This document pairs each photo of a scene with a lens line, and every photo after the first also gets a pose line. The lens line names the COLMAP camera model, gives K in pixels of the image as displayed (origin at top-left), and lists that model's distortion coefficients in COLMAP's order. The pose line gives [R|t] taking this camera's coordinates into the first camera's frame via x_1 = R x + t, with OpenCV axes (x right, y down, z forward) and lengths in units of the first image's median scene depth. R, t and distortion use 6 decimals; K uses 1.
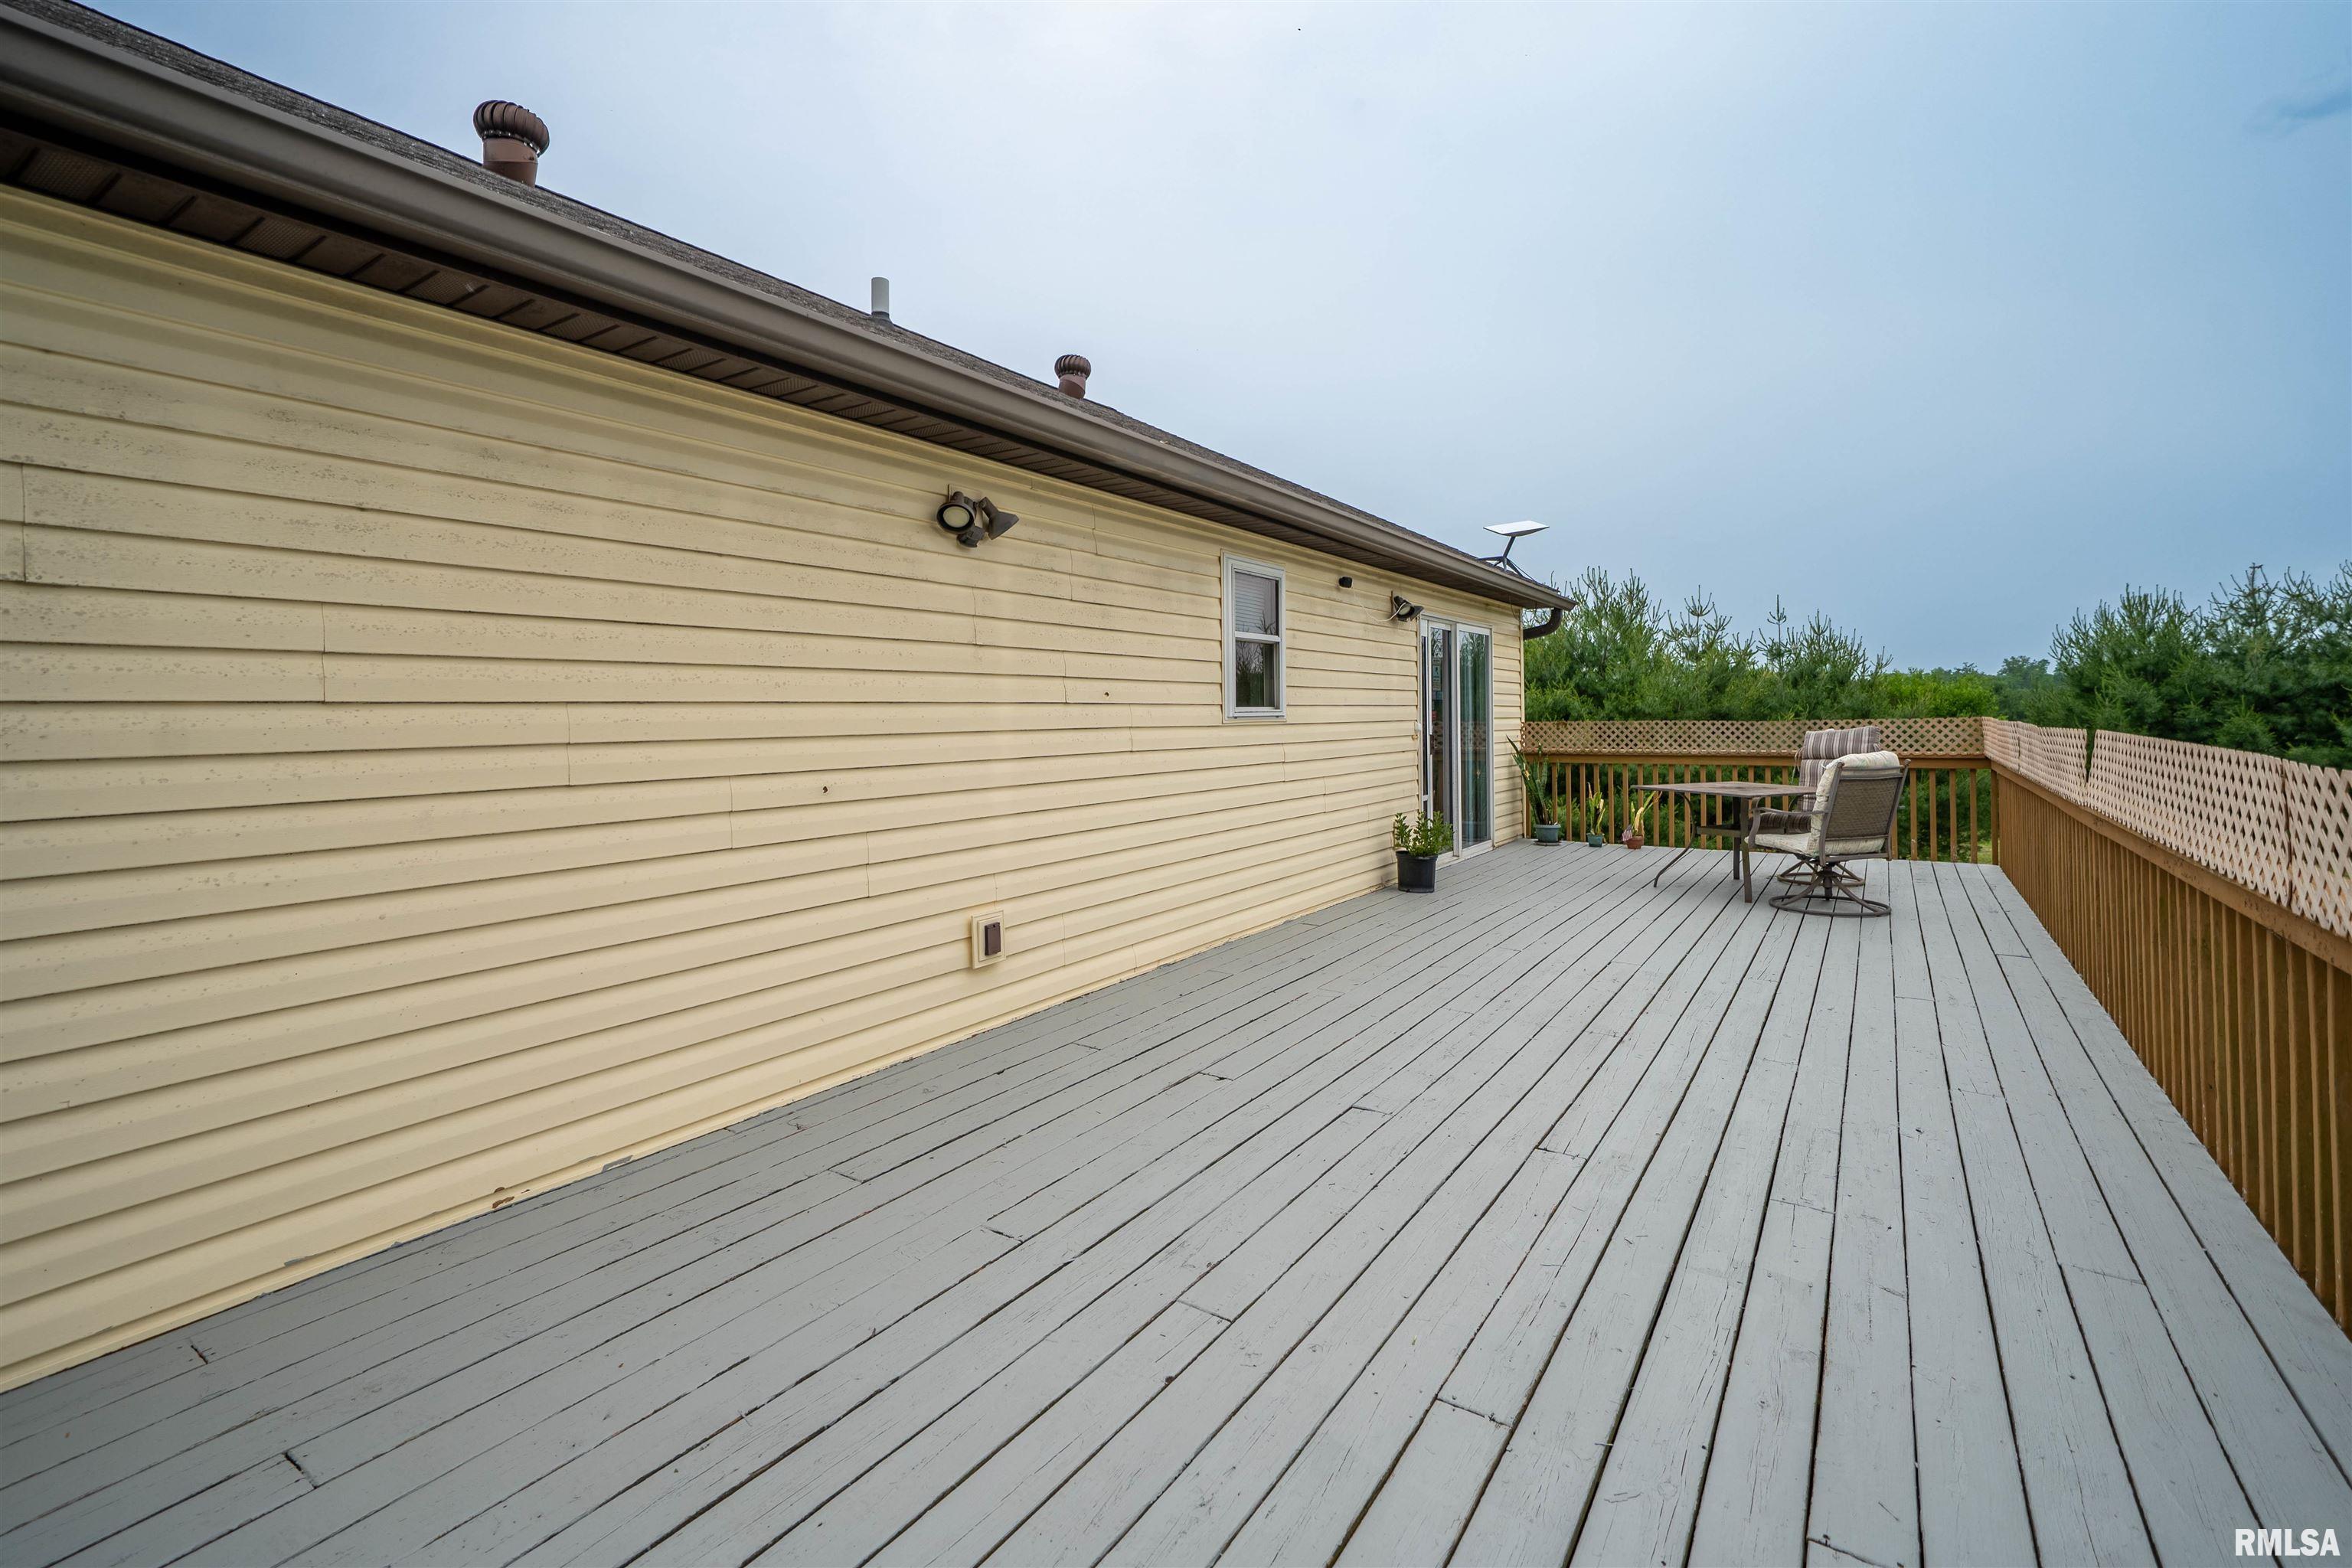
lens RADIAL K [[1047.0, 0, 1102.7], [0, 1047.0, 741.3], [0, 0, 1]] dist [-0.057657, 0.014149]
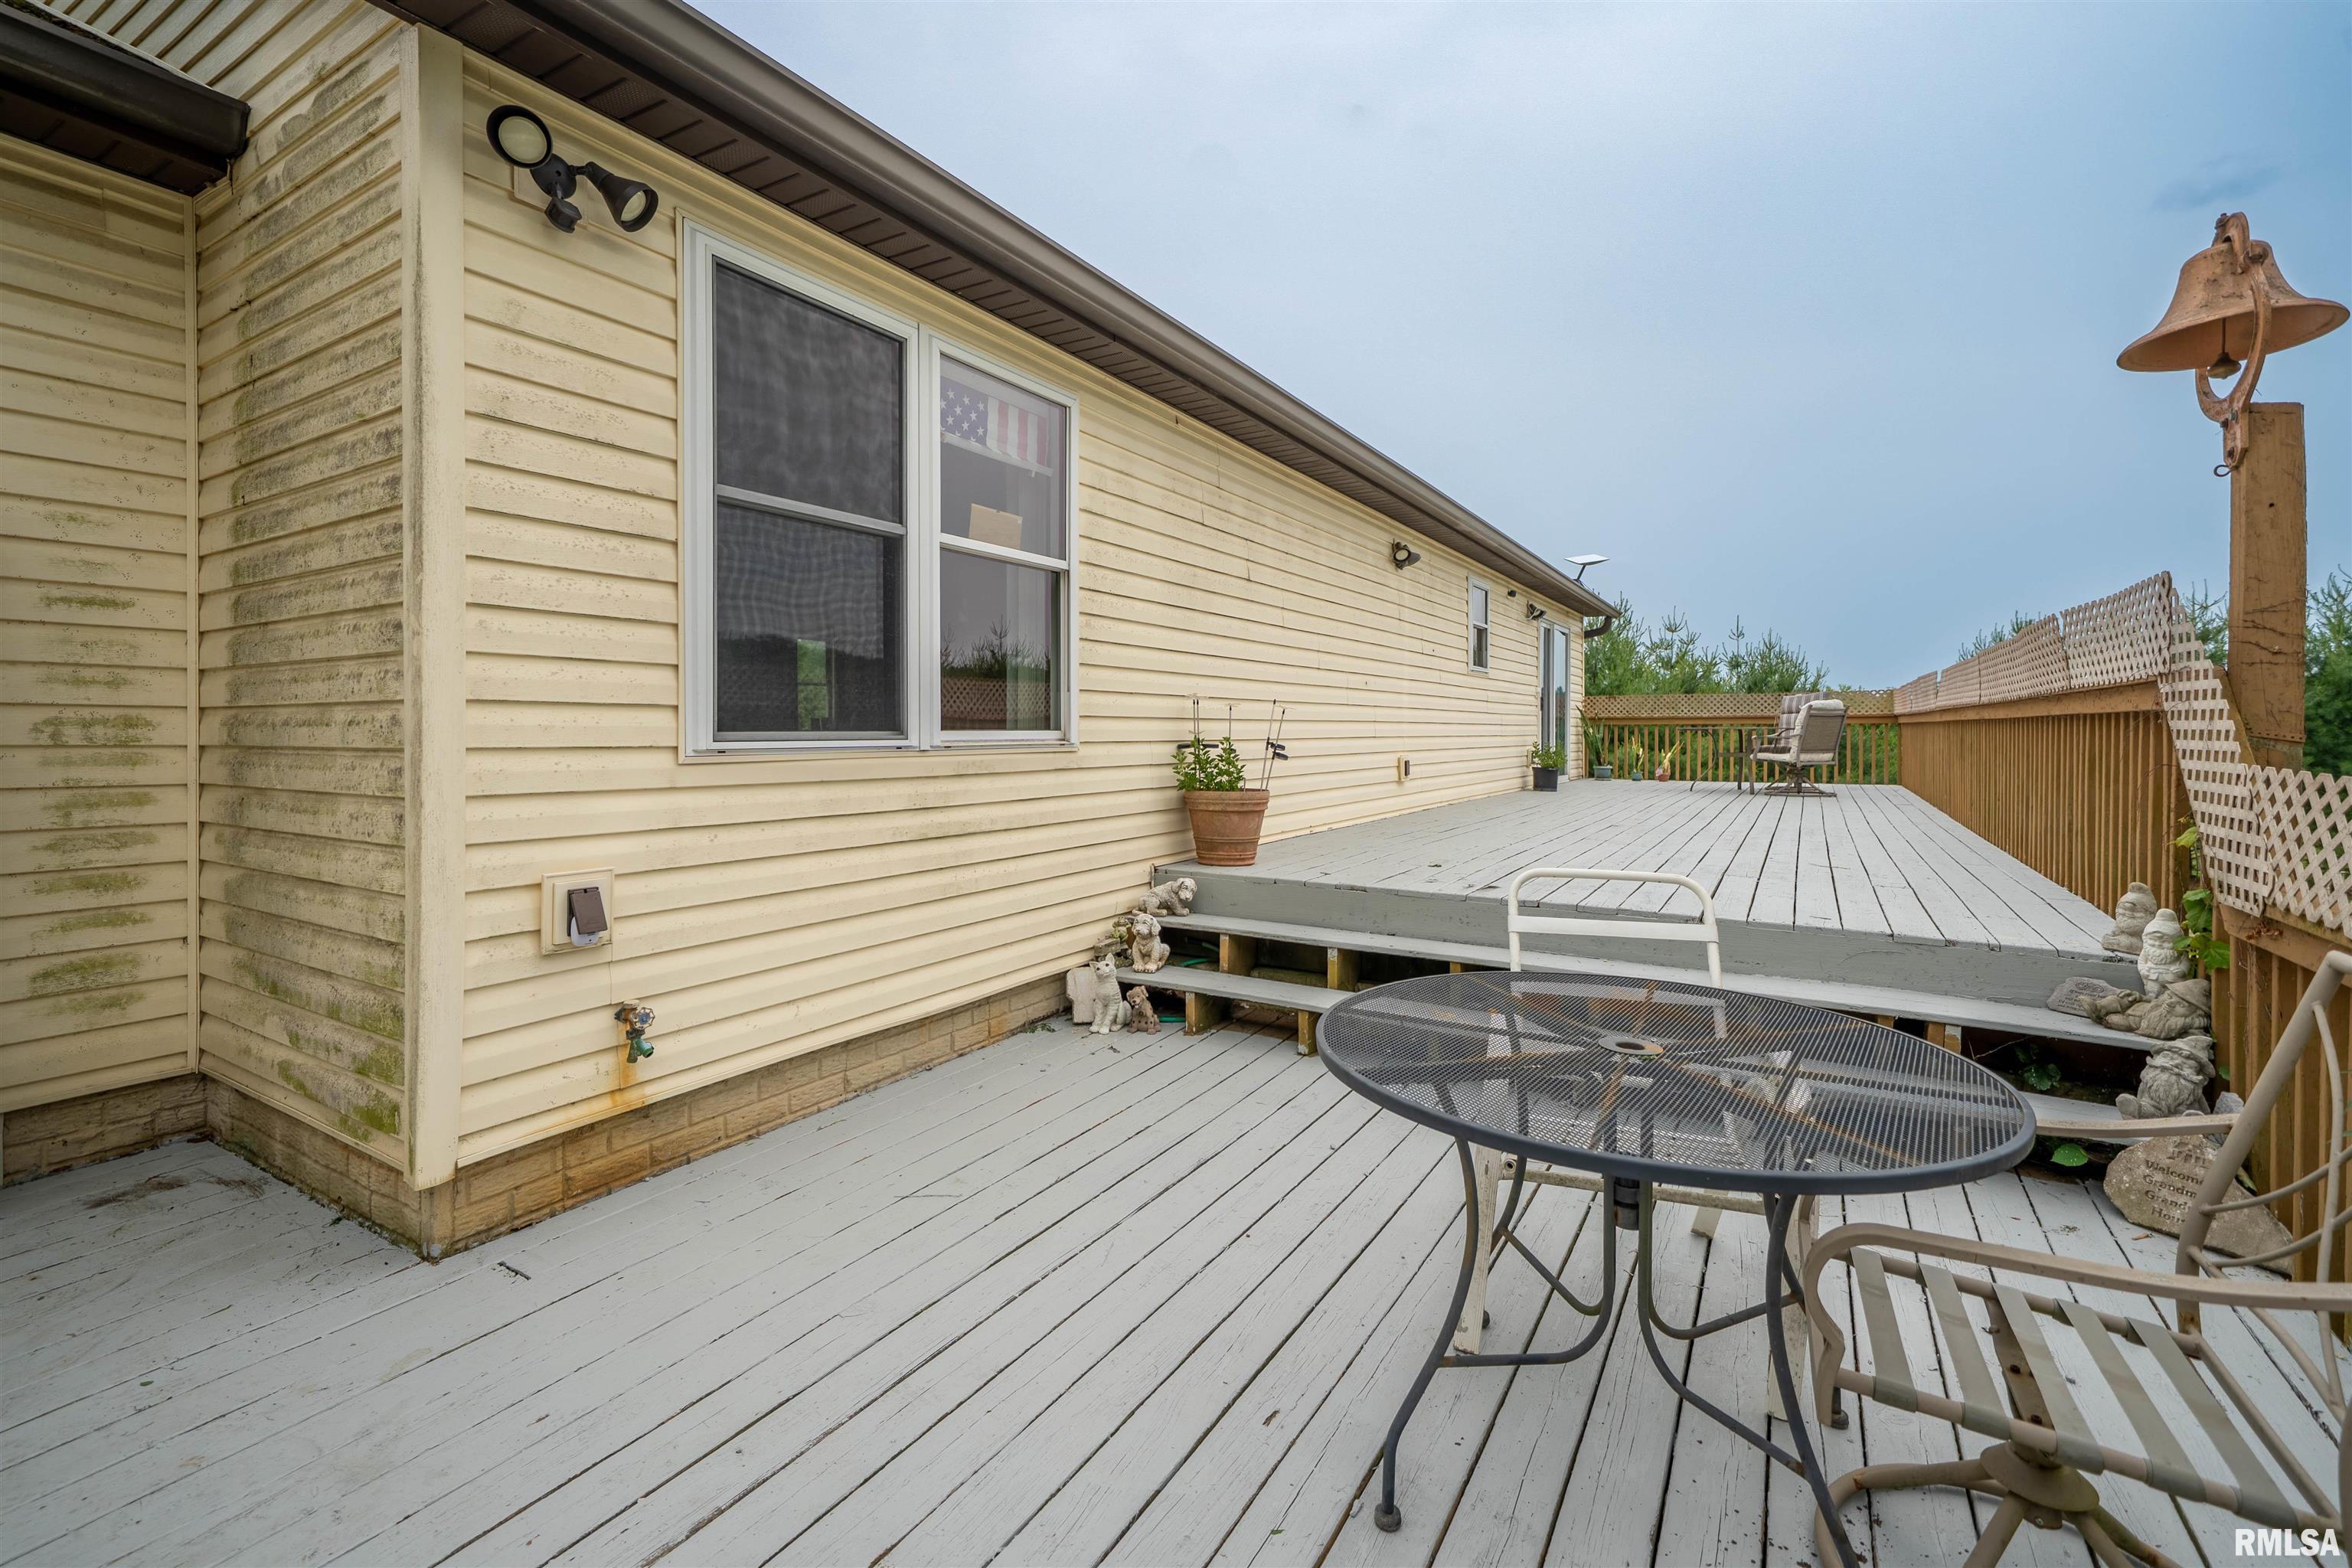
lens RADIAL K [[1035.1, 0, 1184.2], [0, 1035.1, 734.6], [0, 0, 1]] dist [-0.001396, -0.000569]
pose [[0.994421, 0.007889, 0.105190, -0.295262], [-0.005628, 0.999747, -0.021768, 0.070101], [-0.105335, 0.021055, 0.994214, -0.360138]]
